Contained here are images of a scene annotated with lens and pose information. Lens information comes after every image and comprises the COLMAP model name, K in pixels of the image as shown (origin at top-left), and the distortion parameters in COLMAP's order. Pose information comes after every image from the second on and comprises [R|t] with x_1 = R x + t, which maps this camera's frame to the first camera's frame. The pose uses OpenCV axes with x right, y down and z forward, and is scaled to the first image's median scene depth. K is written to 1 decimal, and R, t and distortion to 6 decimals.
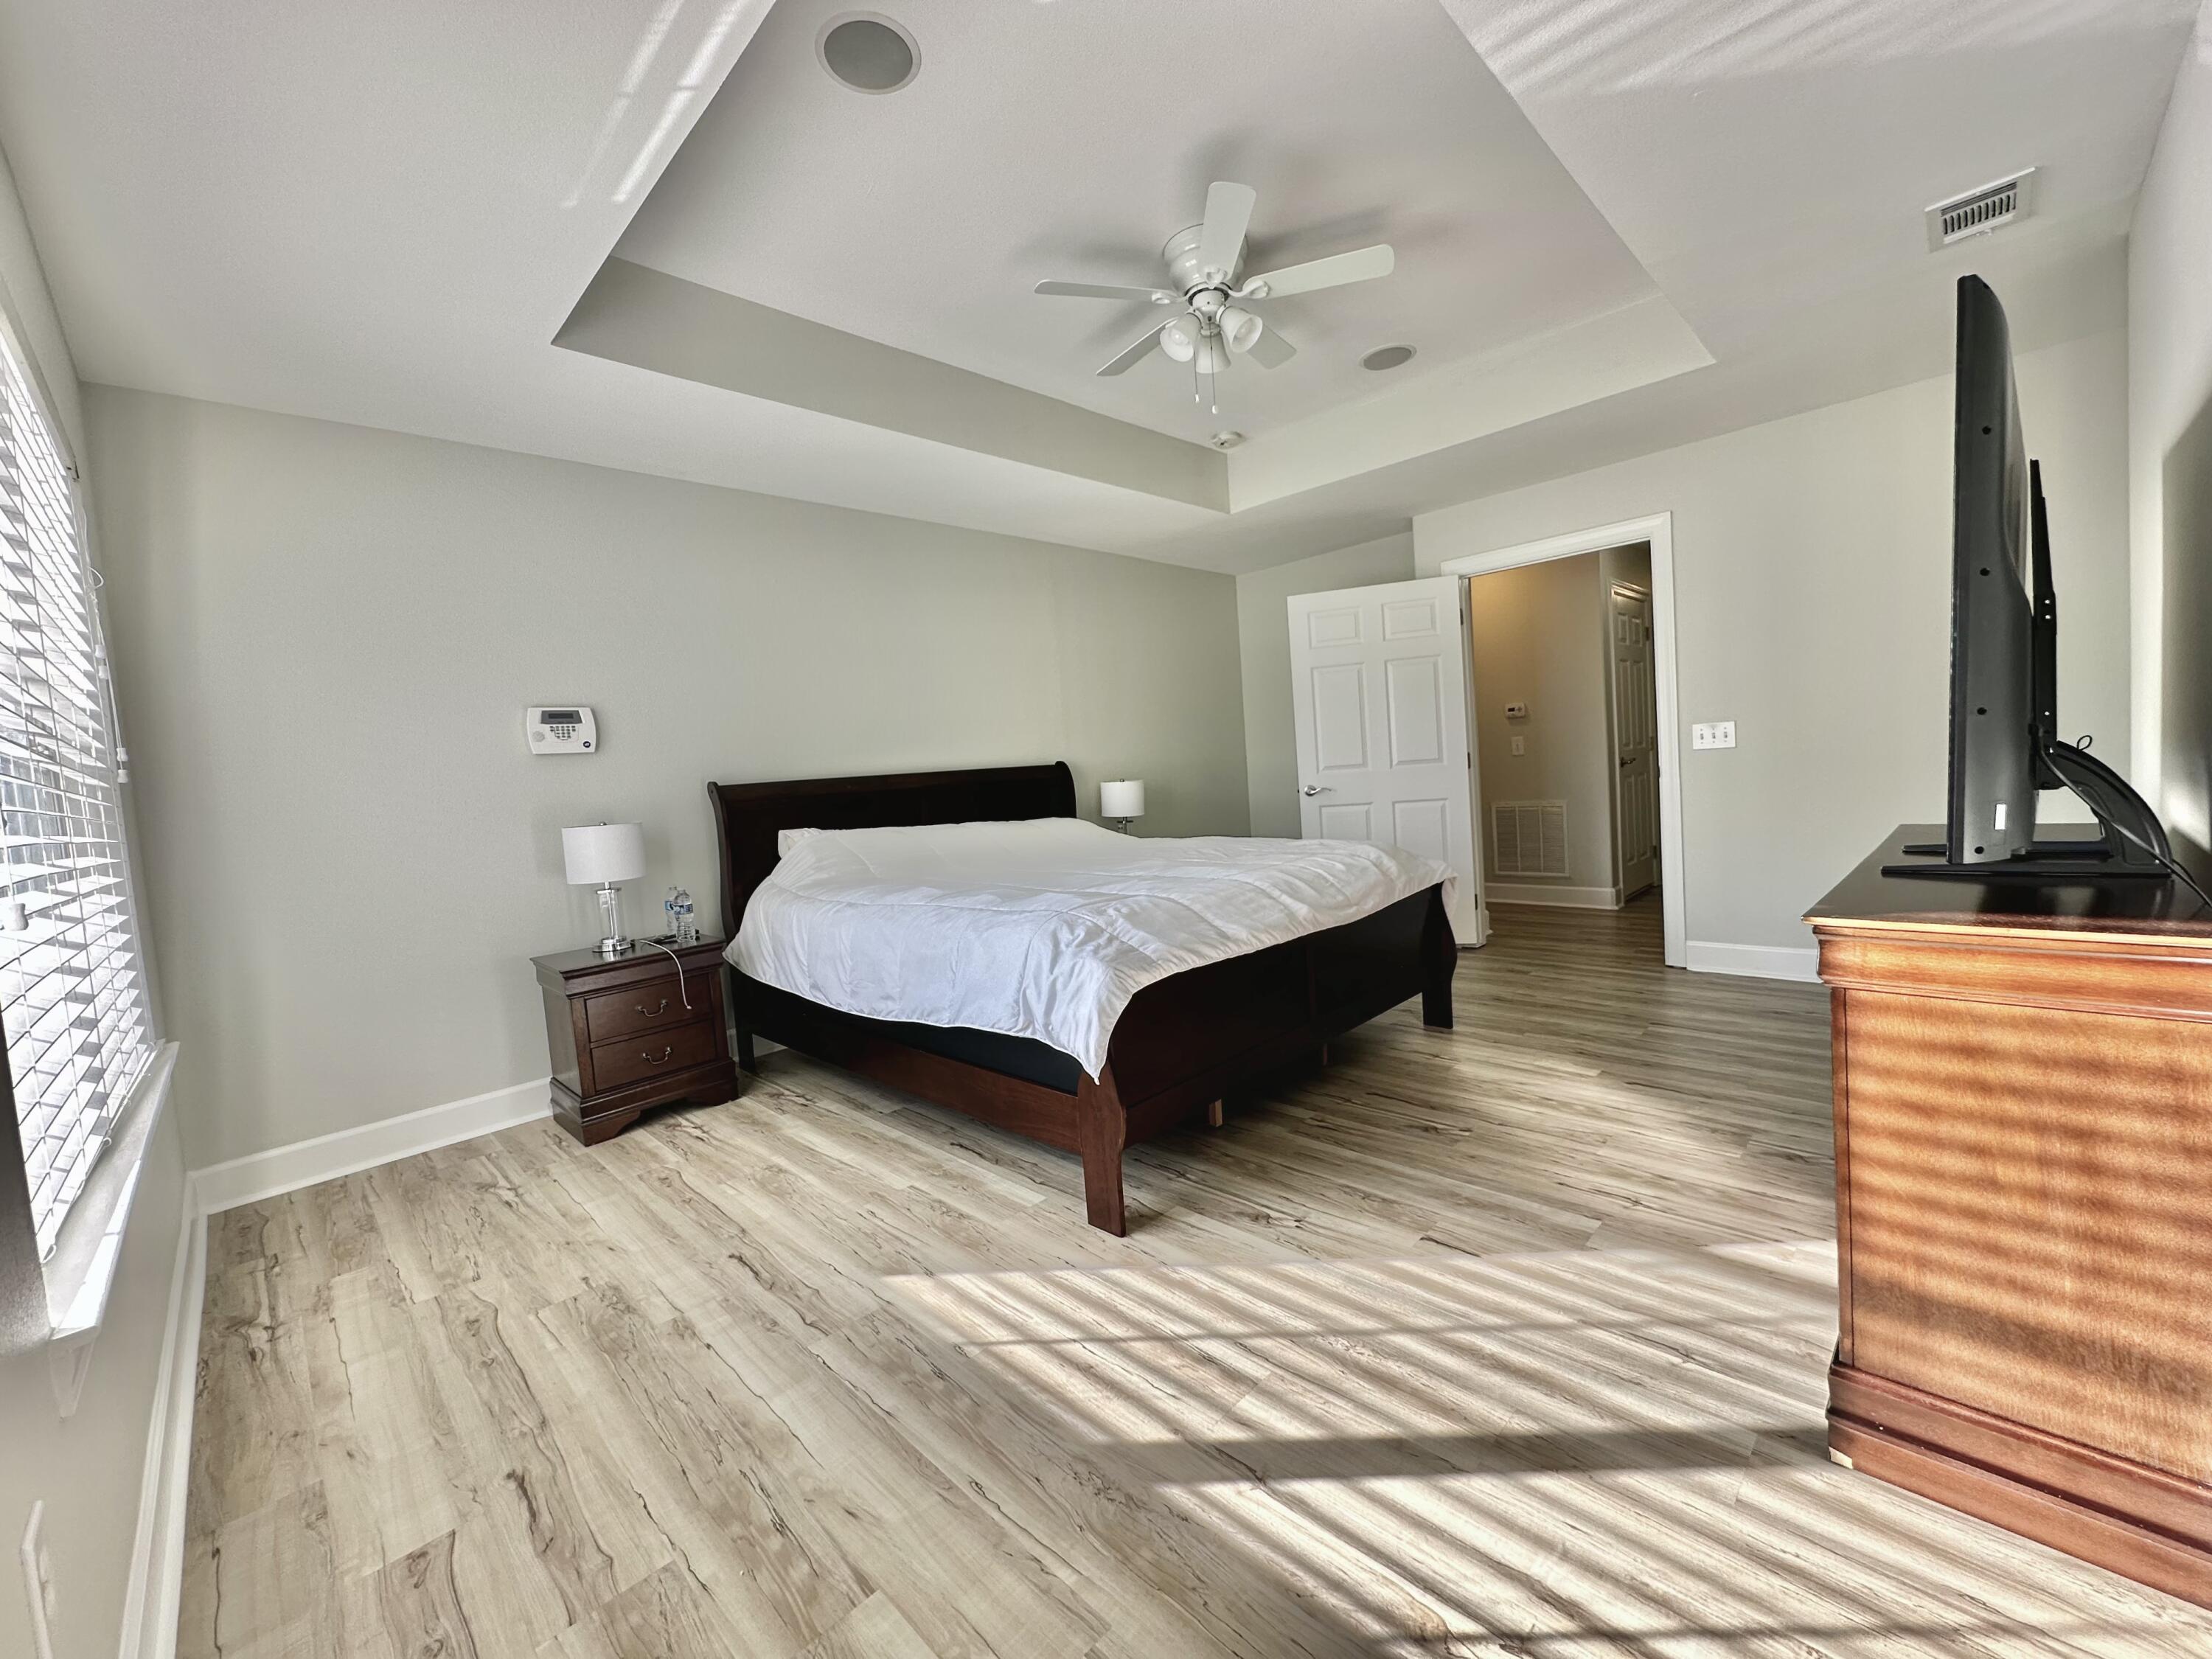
lens RADIAL K [[885.6, 0, 1109.1], [0, 885.6, 818.1], [0, 0, 1]] dist [-0.001945, -0.000252]
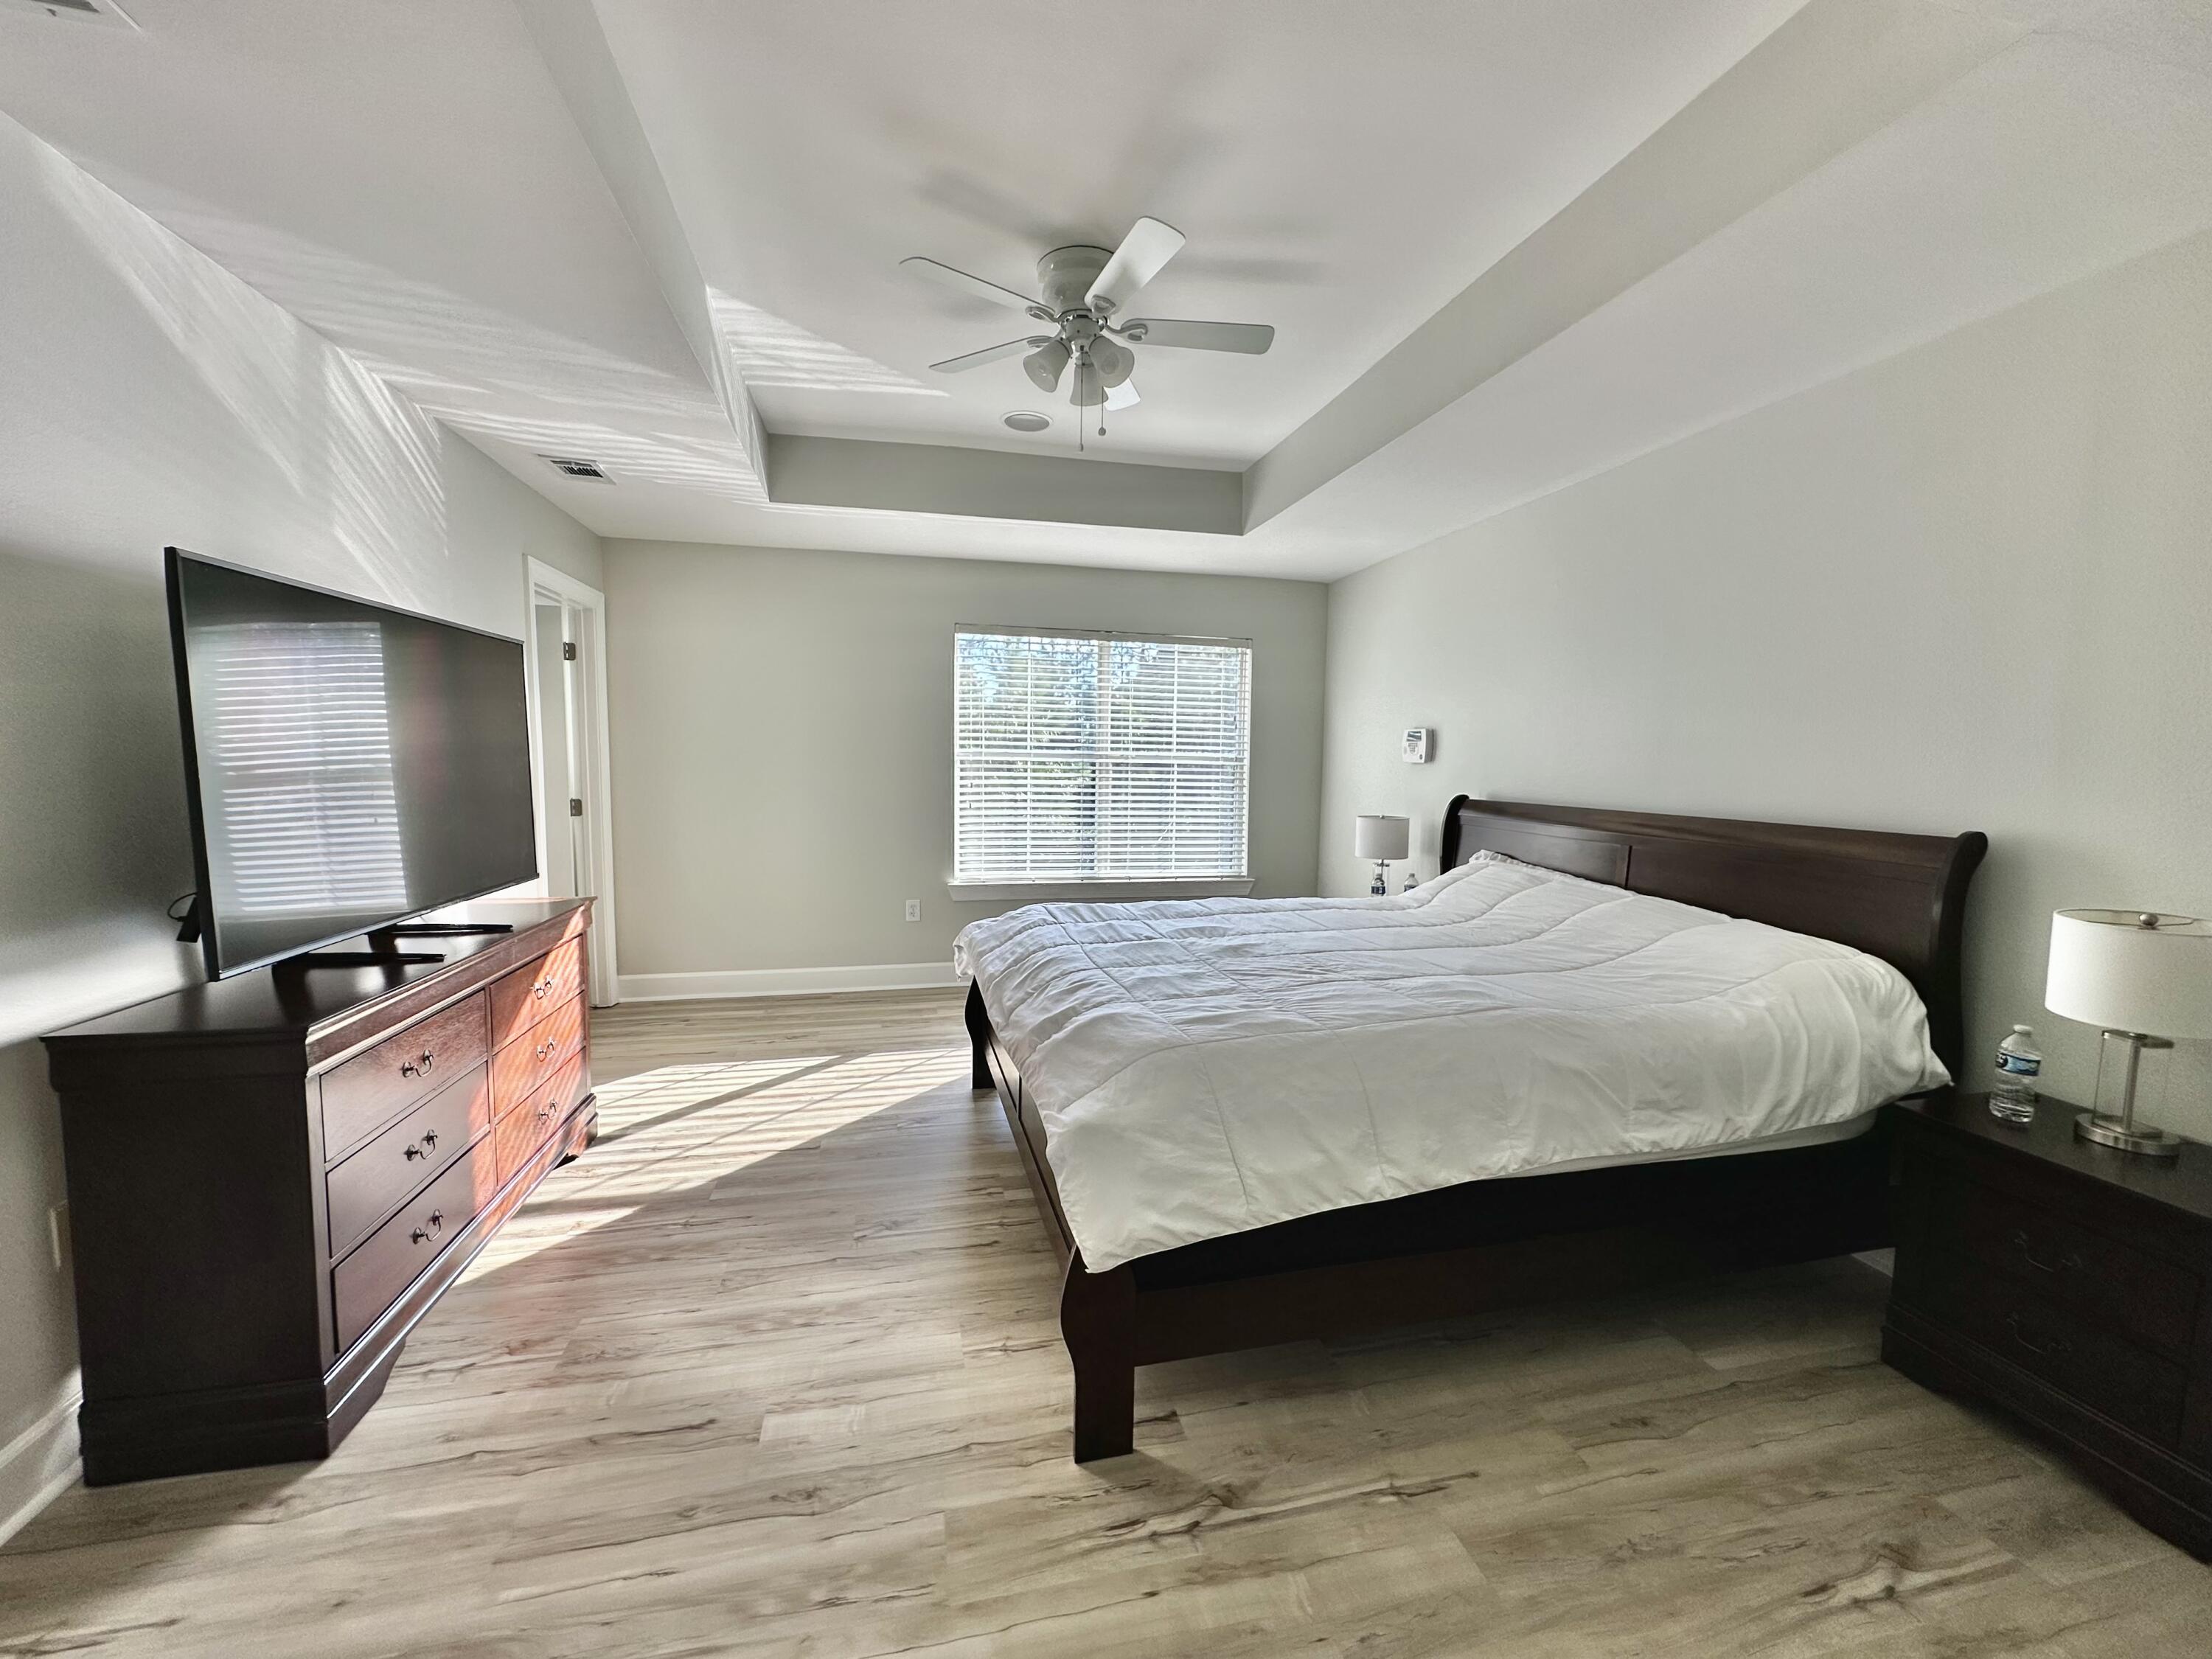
lens RADIAL K [[885.6, 0, 1102.5], [0, 885.6, 832.5], [0, 0, 1]] dist [-0.001945, -0.000252]
pose [[-0.538934, 0.134150, -0.831597, 1.540501], [-0.023200, 0.984499, 0.173850, -0.376878], [0.842028, 0.112987, -0.527468, 2.590724]]
